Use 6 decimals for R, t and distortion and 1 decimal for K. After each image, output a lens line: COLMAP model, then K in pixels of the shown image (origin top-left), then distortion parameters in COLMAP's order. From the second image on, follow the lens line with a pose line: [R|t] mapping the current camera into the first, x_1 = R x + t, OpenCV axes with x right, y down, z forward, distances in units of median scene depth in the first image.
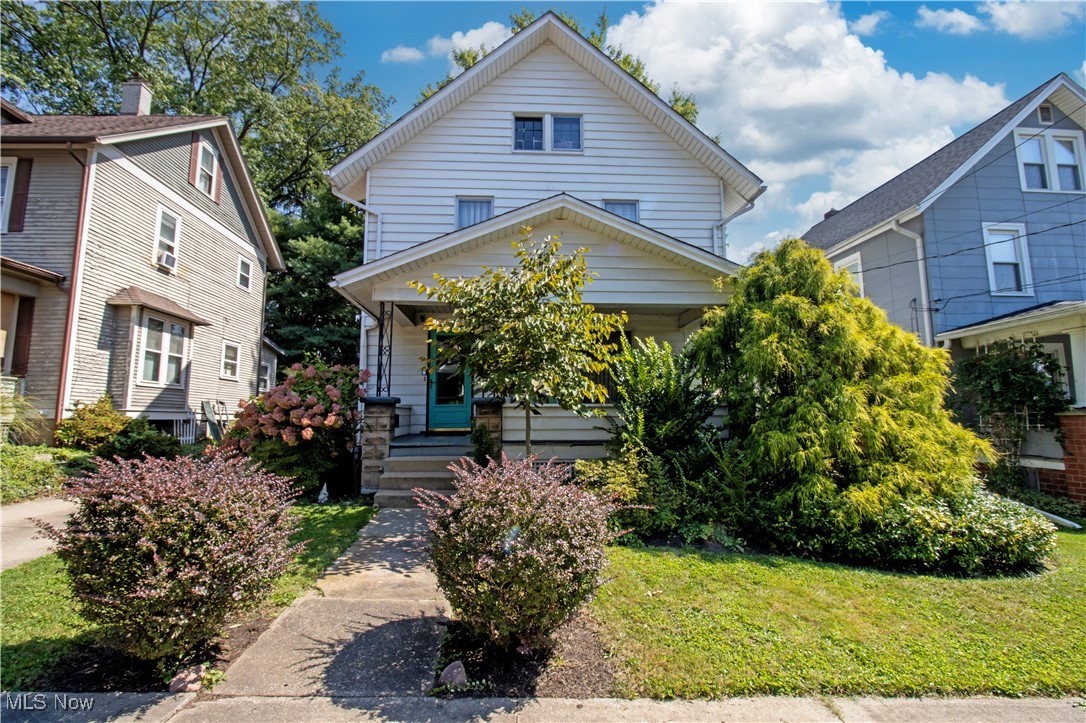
lens RADIAL K [[504.0, 0, 539.8], [0, 504.0, 359.7], [0, 0, 1]] dist [-0.016180, -0.001399]
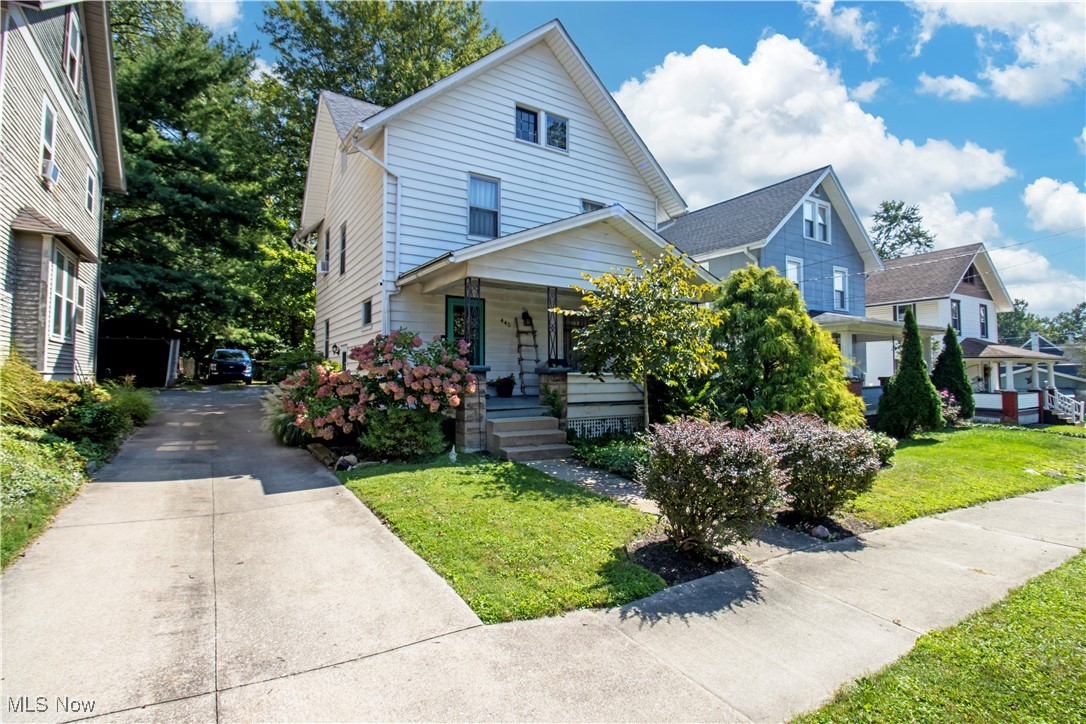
lens RADIAL K [[504.0, 0, 526.9], [0, 504.0, 357.8], [0, 0, 1]] dist [-0.016180, -0.001399]
pose [[0.879748, 0.020304, 0.475007, -0.537921], [-0.060213, 0.995801, 0.068954, -0.018506], [-0.471613, -0.089264, 0.877276, -0.011252]]
